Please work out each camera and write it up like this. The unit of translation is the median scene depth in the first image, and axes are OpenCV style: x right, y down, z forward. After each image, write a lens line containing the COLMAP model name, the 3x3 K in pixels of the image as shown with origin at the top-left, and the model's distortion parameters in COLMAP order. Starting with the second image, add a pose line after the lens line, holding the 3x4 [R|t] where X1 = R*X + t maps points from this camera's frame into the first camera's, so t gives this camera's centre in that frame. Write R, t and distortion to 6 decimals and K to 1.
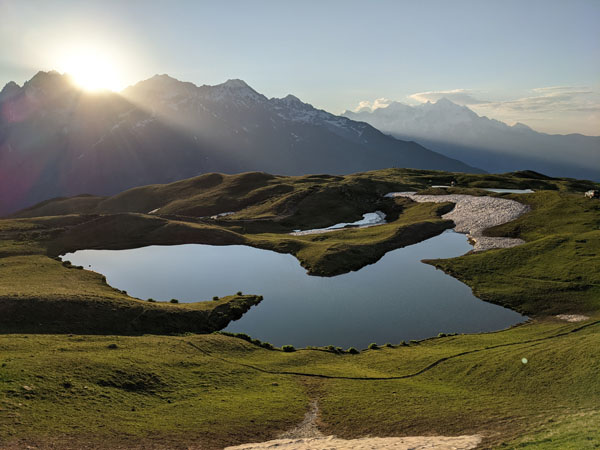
lens RADIAL K [[477.4, 0, 304.3], [0, 477.4, 223.5], [0, 0, 1]] dist [0.064545, -0.100542]
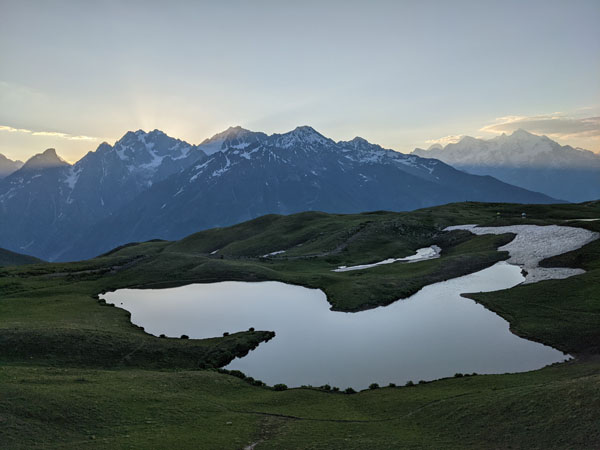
lens RADIAL K [[476.4, 0, 297.6], [0, 476.4, 225.3], [0, 0, 1]] dist [0.074027, -0.117095]
pose [[0.985916, -0.037386, -0.163008, 0.033304], [0.023714, 0.996096, -0.085027, 0.006210], [0.165551, 0.079964, 0.982954, 0.015236]]
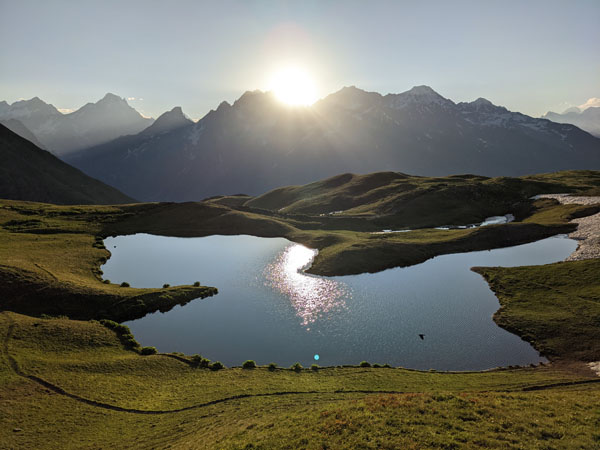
lens RADIAL K [[476.2, 0, 300.0], [0, 476.2, 225.0], [0, 0, 1]] dist [0.057485, -0.097850]
pose [[0.924673, 0.041913, -0.378450, 0.098633], [-0.047575, 0.998852, -0.005619, 0.010307], [0.377780, 0.023201, 0.925605, 0.076141]]
